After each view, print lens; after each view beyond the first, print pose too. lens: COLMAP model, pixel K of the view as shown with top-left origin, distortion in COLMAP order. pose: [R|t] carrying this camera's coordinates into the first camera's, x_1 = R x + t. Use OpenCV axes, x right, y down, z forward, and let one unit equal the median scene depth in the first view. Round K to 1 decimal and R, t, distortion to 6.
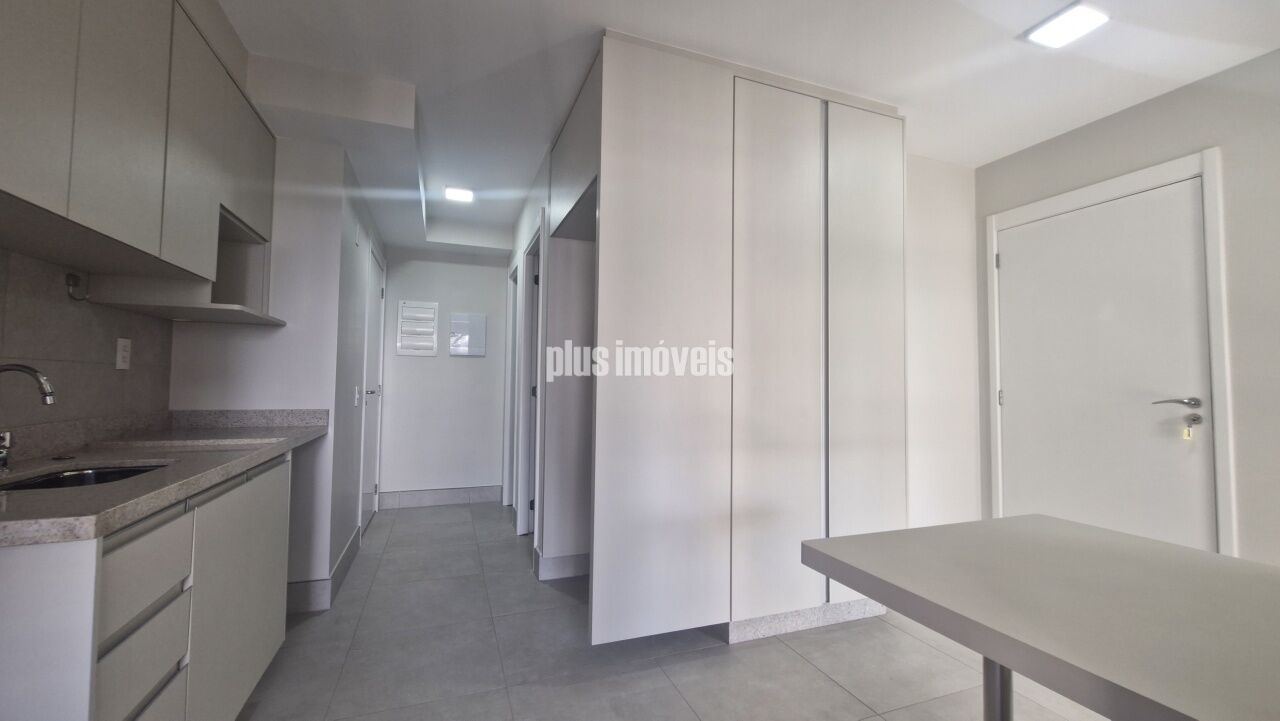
lens RADIAL K [[502.6, 0, 635.2], [0, 502.6, 361.1], [0, 0, 1]] dist [0.002938, -0.000452]
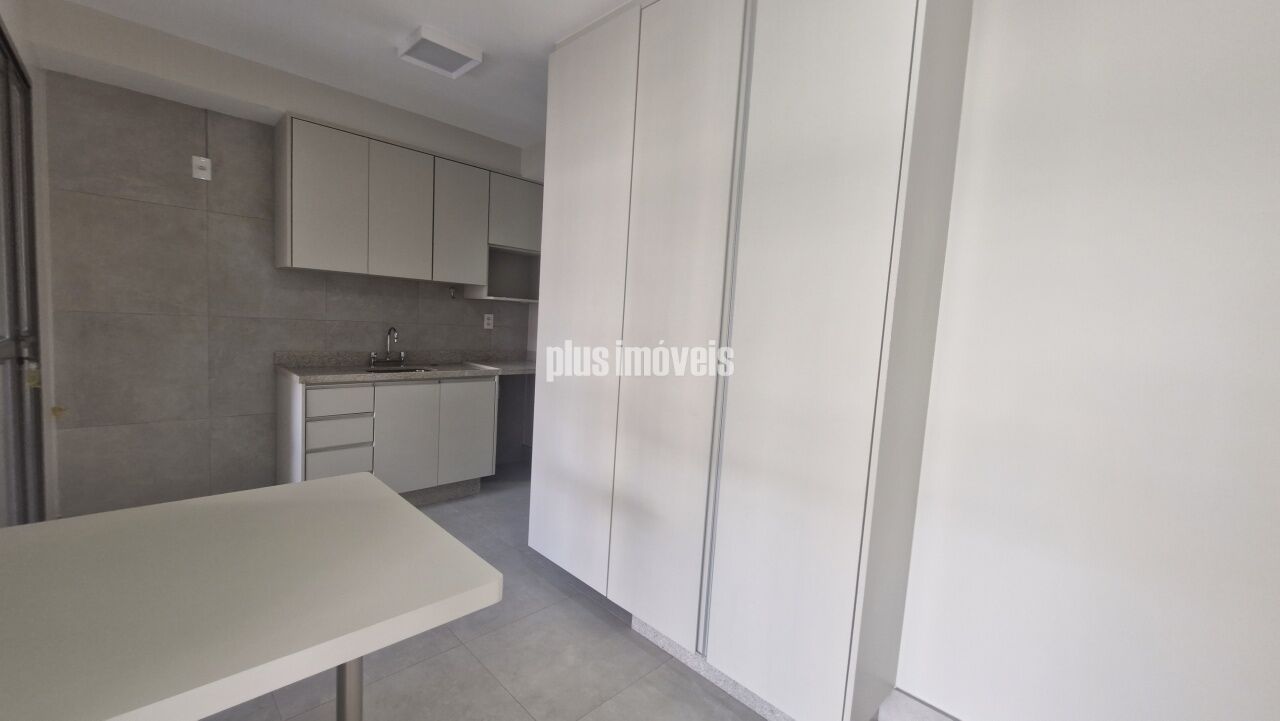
lens RADIAL K [[502.6, 0, 639.0], [0, 502.6, 361.8], [0, 0, 1]] dist [0.002938, -0.000452]
pose [[0.414904, 0.089692, -0.905434, 1.141896], [-0.013455, 0.995625, 0.092461, -0.047702], [0.909766, -0.026180, 0.414296, 0.687204]]
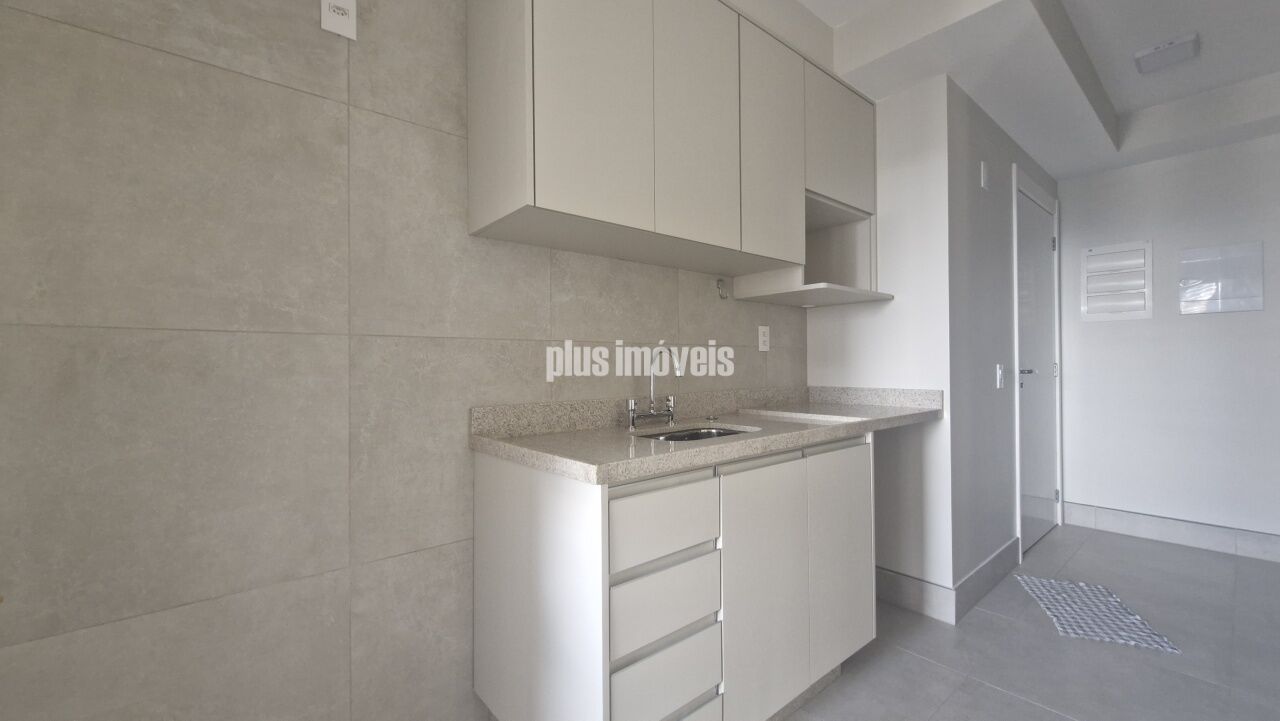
lens RADIAL K [[502.6, 0, 635.2], [0, 502.6, 363.2], [0, 0, 1]] dist [0.002938, -0.000452]
pose [[0.328393, -0.019259, -0.944345, 0.034118], [0.054531, 0.998511, -0.001401, 0.029759], [0.942966, -0.051036, 0.328954, 0.295382]]
